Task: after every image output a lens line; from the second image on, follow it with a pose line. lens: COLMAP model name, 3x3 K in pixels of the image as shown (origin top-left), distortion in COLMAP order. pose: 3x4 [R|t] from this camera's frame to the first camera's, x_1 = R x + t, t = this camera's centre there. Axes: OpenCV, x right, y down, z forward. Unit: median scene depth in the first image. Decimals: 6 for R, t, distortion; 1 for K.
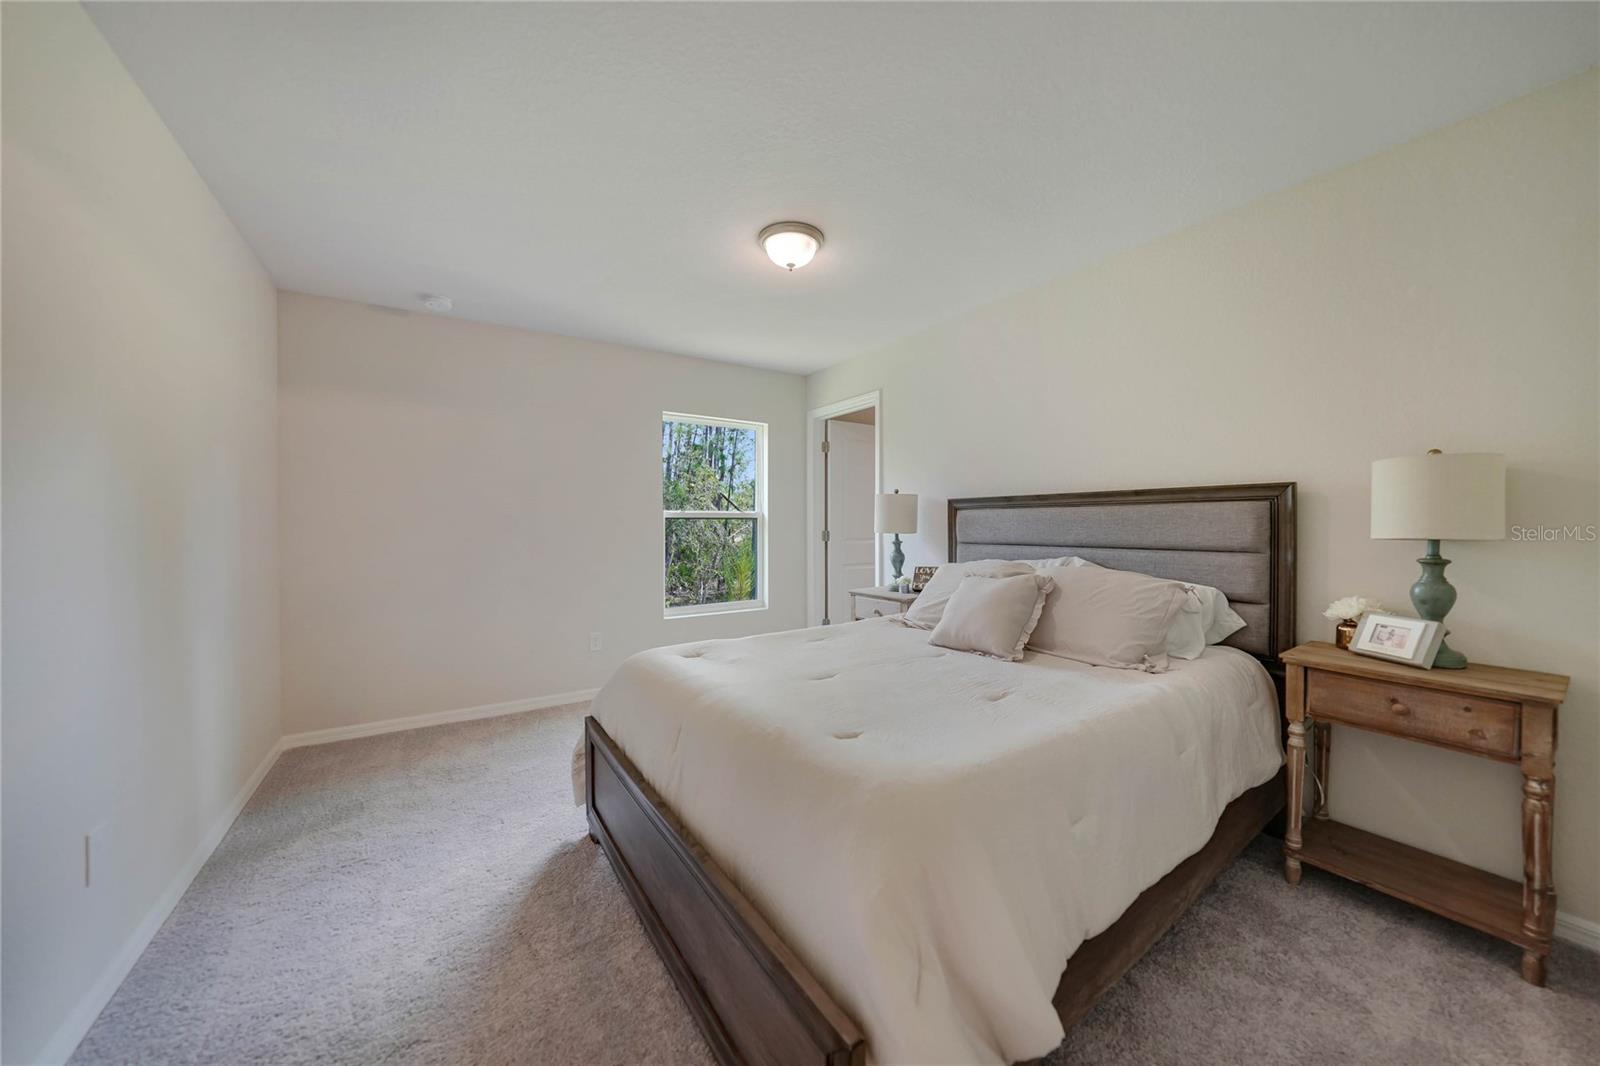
lens RADIAL K [[555.2, 0, 805.6], [0, 555.2, 524.7], [0, 0, 1]] dist [-0.023457, 0.004580]
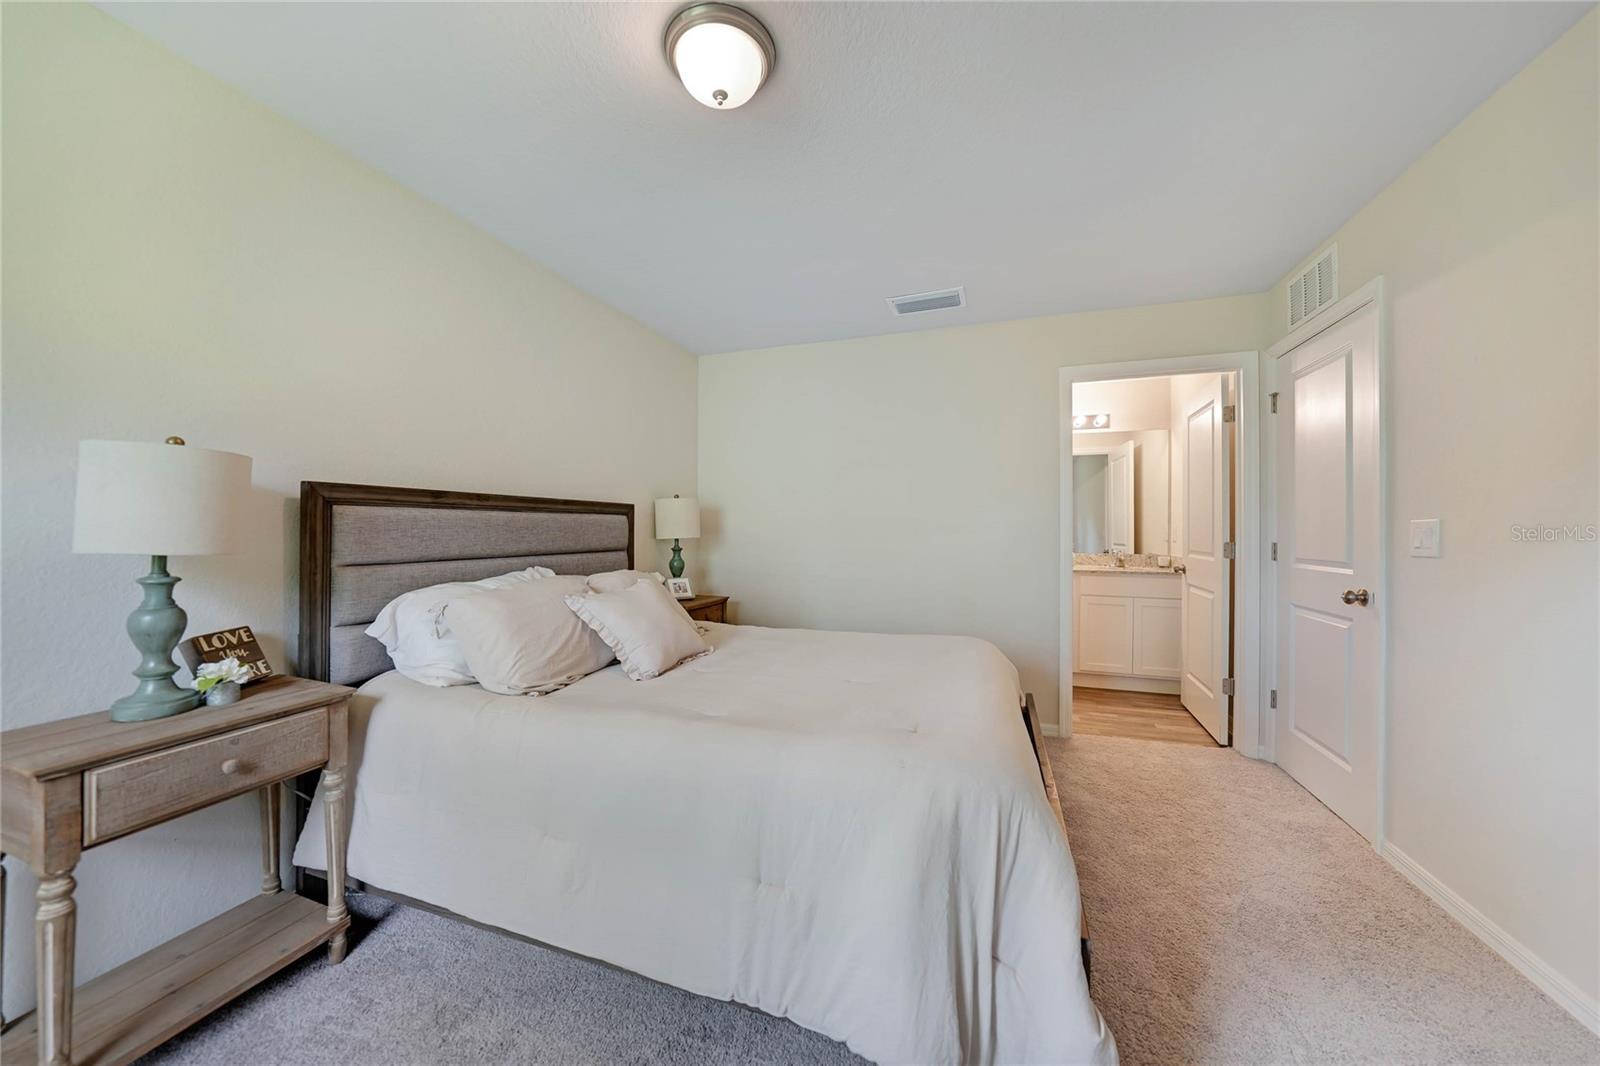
lens RADIAL K [[555.2, 0, 807.2], [0, 555.2, 530.6], [0, 0, 1]] dist [-0.023457, 0.004580]
pose [[-0.588376, 0.014061, 0.808465, -0.454898], [0.017267, 0.999839, -0.004824, 0.009697], [-0.808403, 0.011121, -0.588524, 1.059794]]
